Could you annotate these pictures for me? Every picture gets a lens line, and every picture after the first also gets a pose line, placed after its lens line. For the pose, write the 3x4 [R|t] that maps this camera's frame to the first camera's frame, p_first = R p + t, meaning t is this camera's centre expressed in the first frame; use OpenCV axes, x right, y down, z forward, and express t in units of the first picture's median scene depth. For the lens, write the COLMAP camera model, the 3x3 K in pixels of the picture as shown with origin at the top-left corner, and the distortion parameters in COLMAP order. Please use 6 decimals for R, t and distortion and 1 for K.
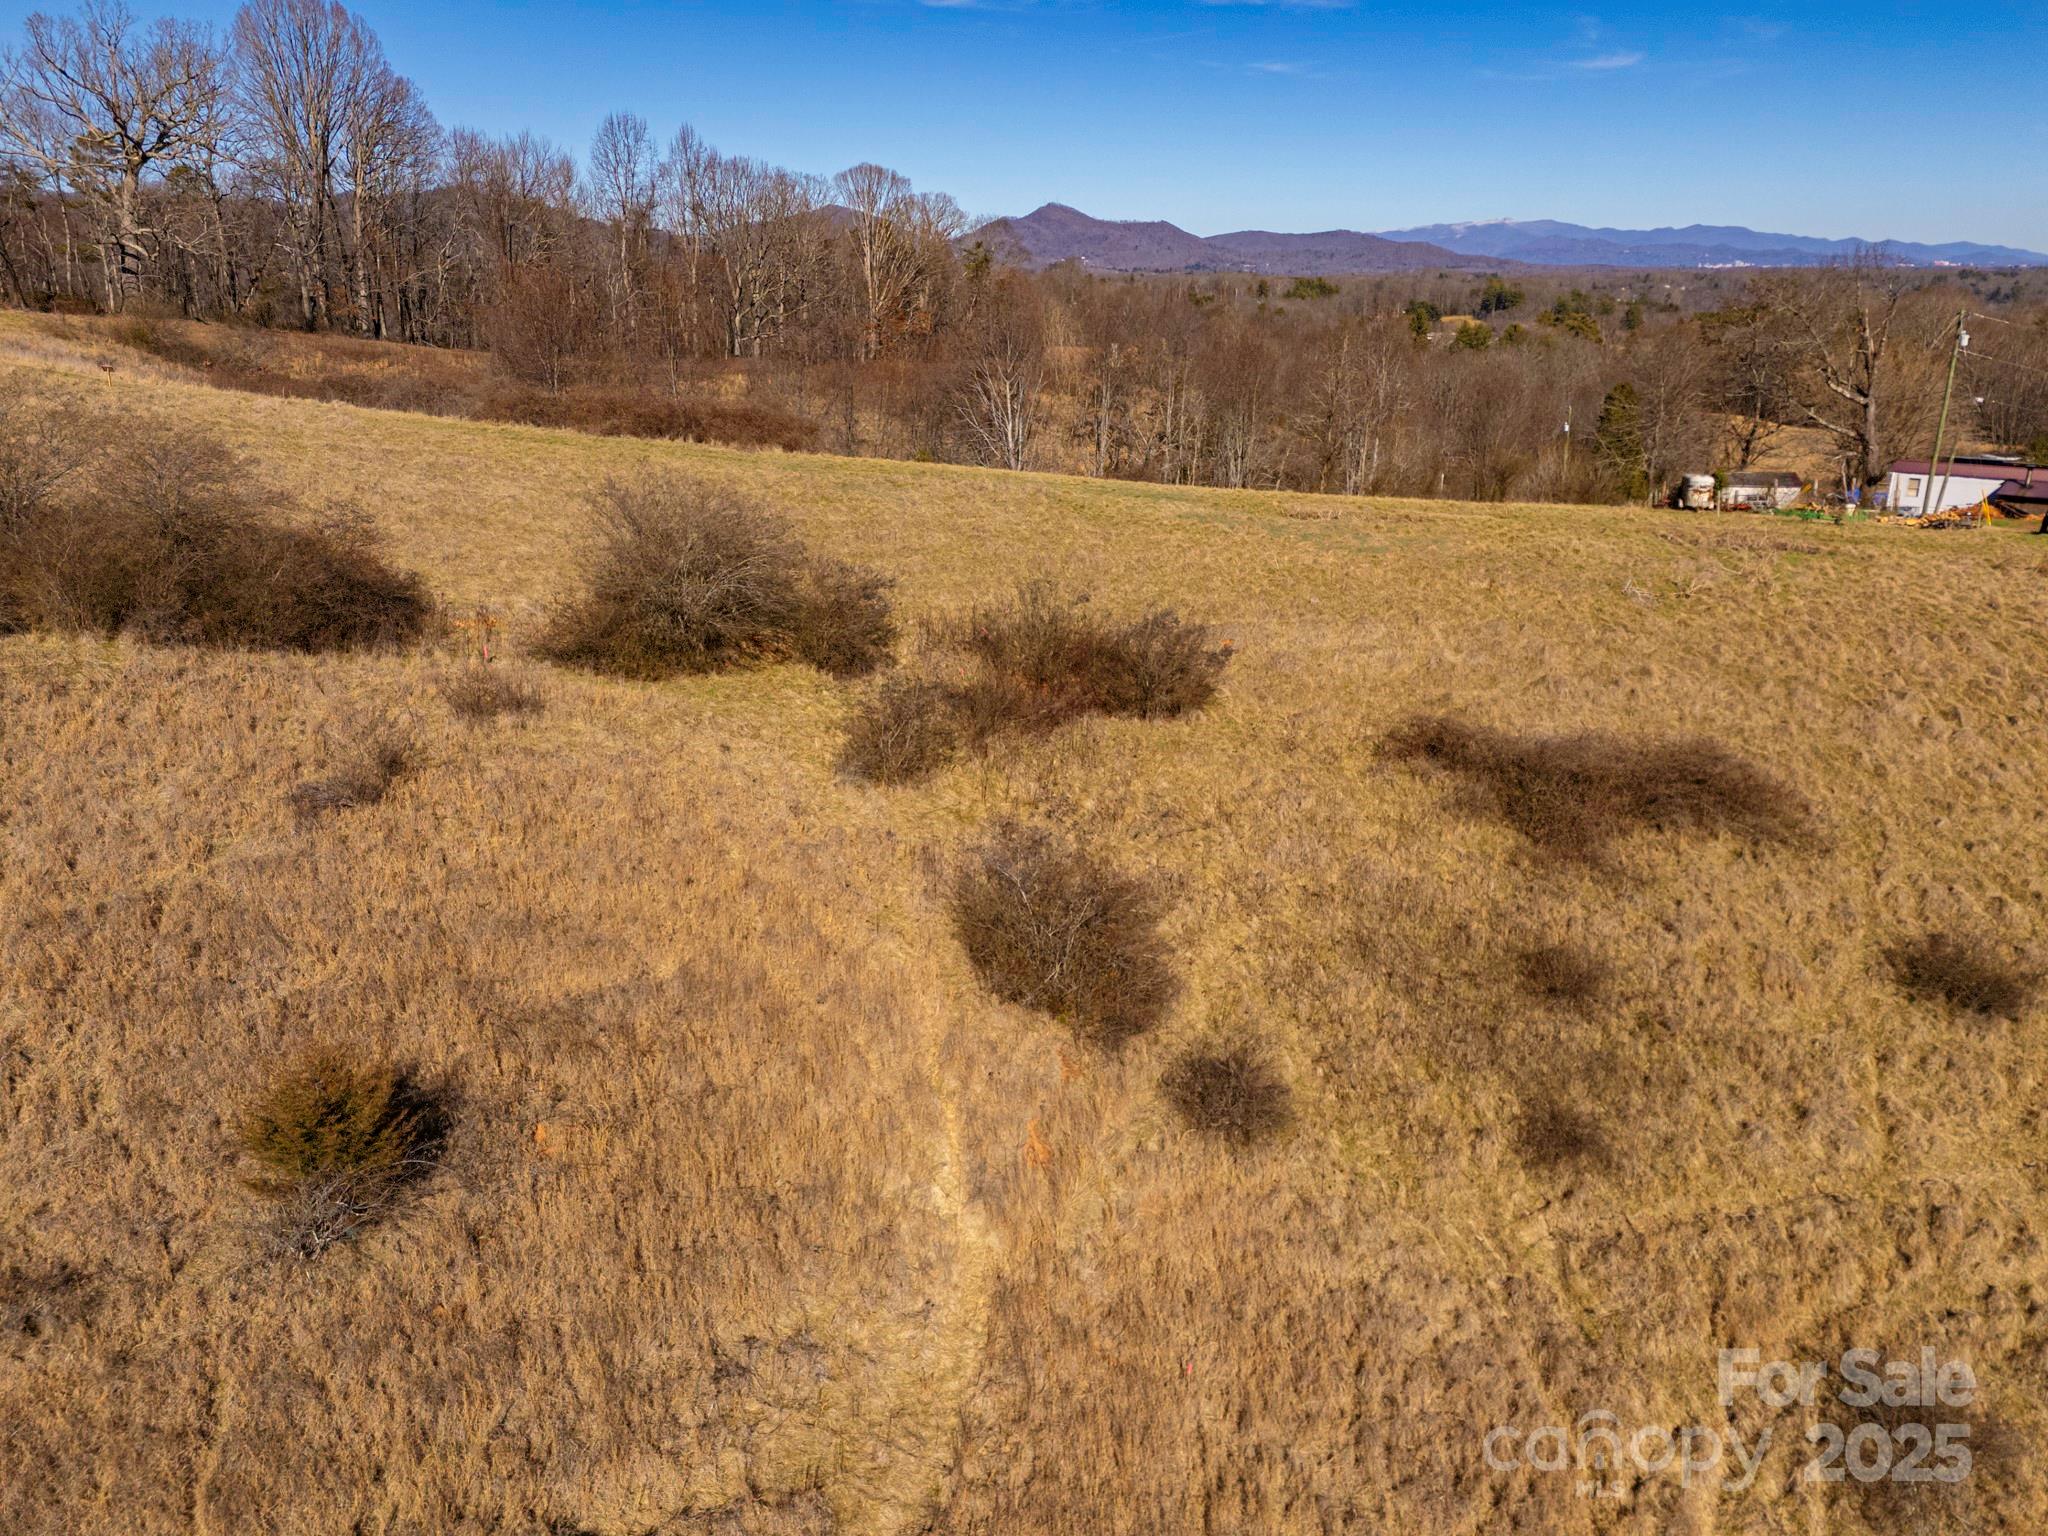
lens RADIAL K [[1468.4, 0, 1024.0], [0, 1468.4, 768.0], [0, 0, 1]] dist [0.068210, -0.059548]
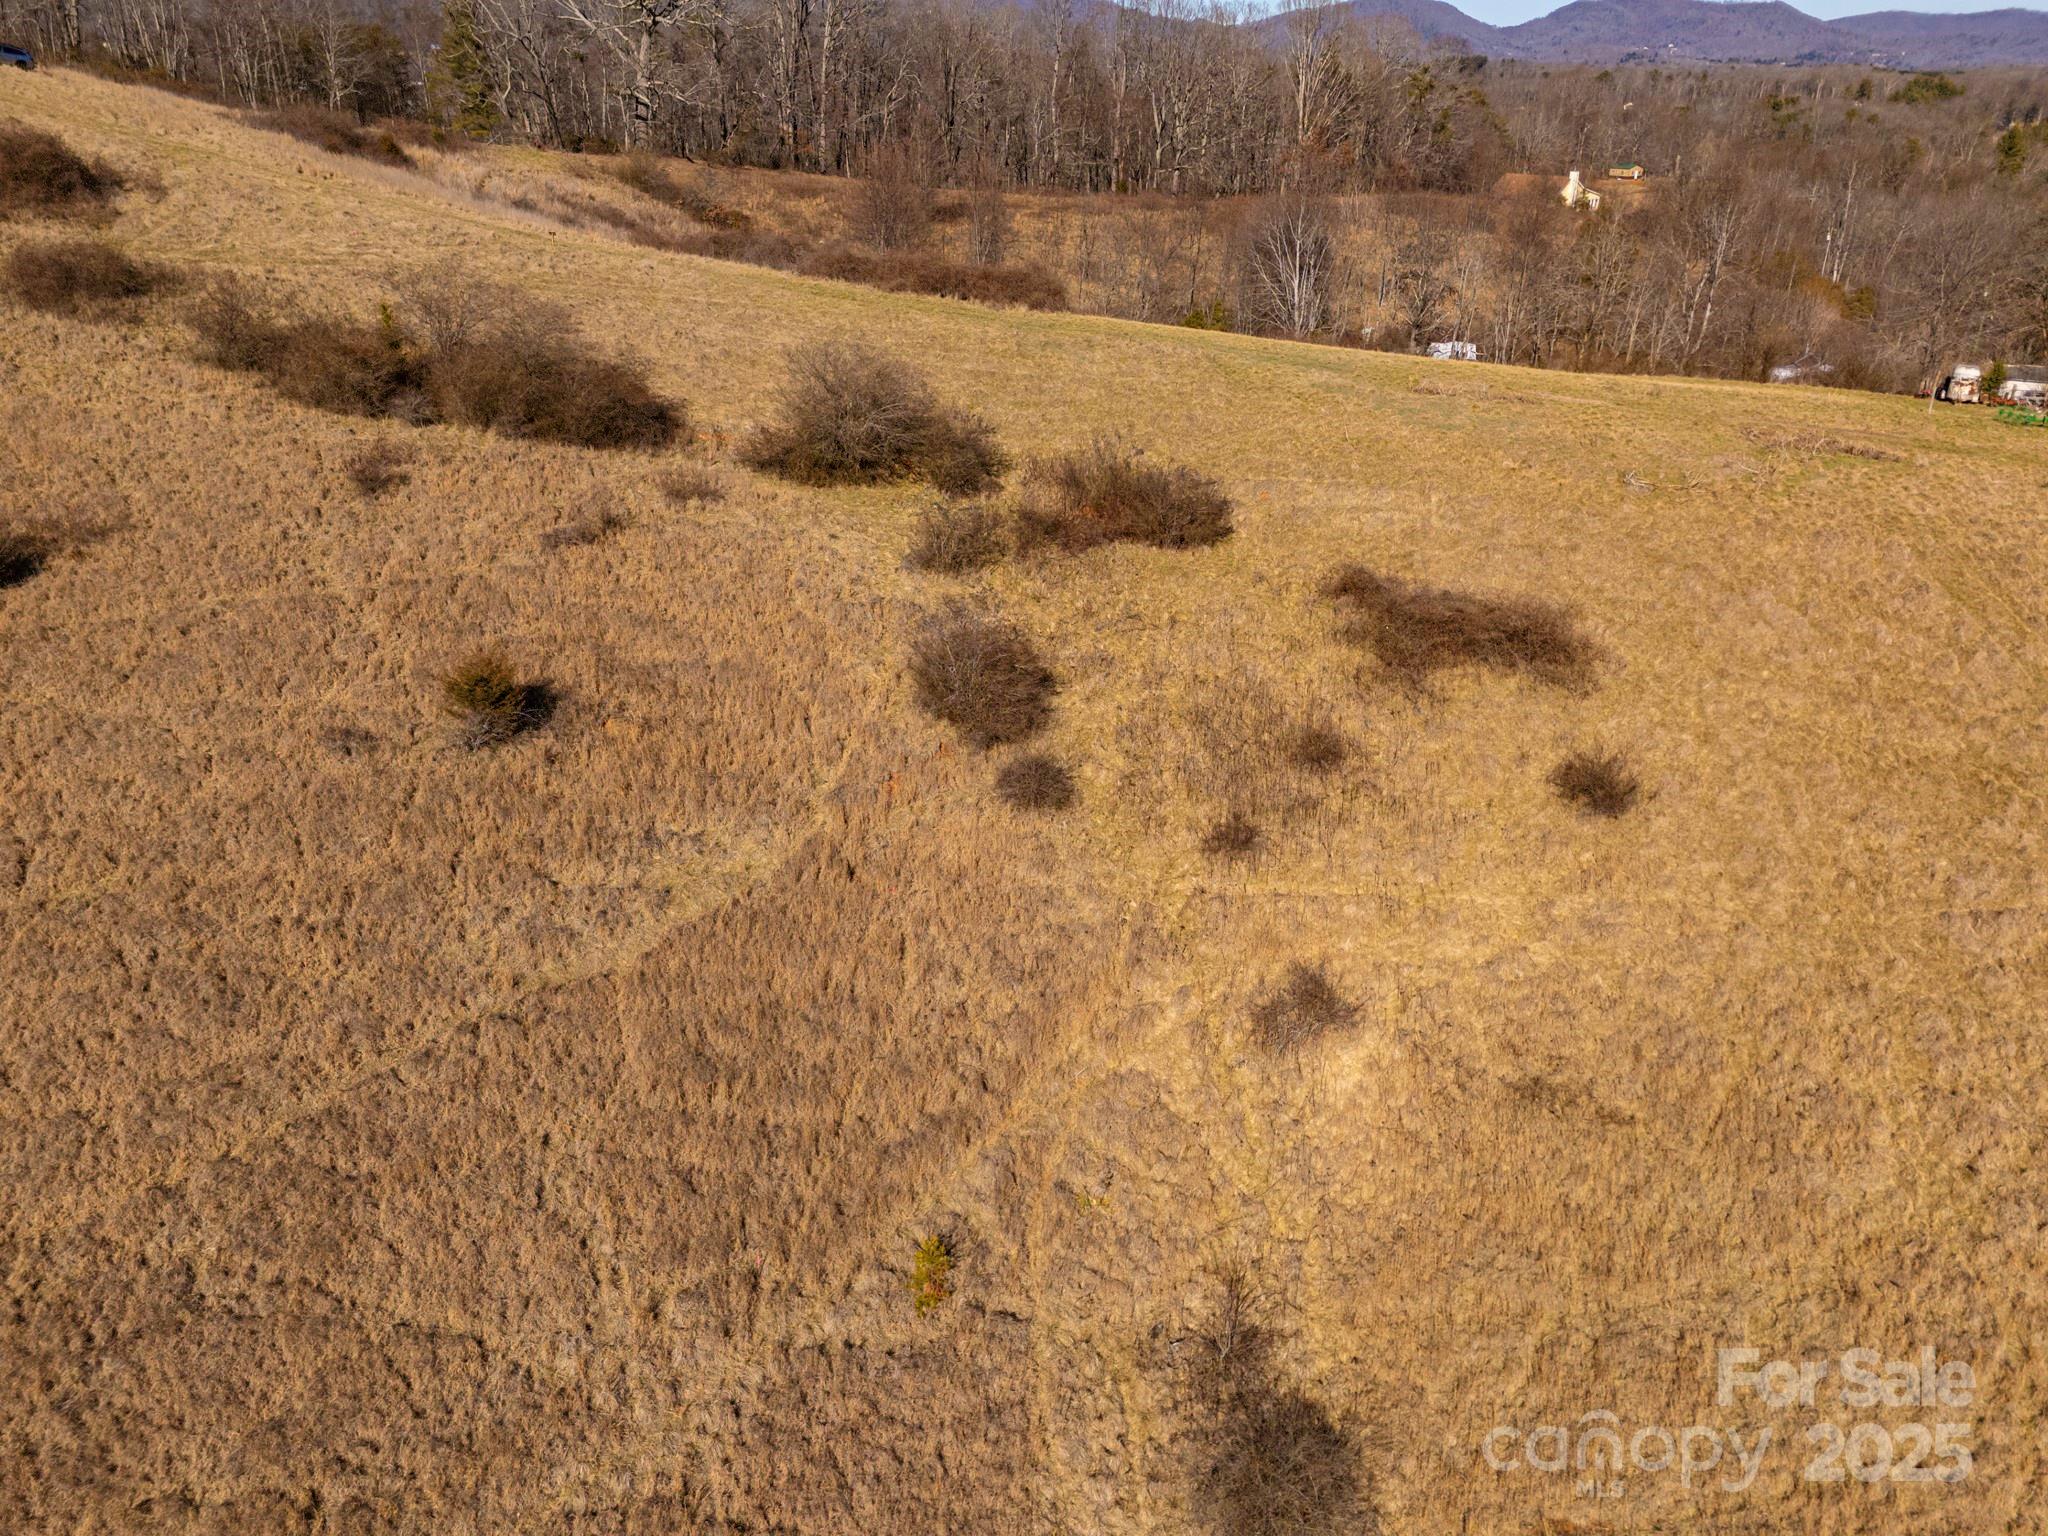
lens RADIAL K [[1468.4, 0, 1024.0], [0, 1468.4, 768.0], [0, 0, 1]] dist [0.068210, -0.059548]
pose [[0.945525, 0.140726, -0.293562, 0.500146], [-0.105513, 0.985538, 0.132598, -0.000062], [0.307977, -0.094400, 0.946699, -0.416023]]
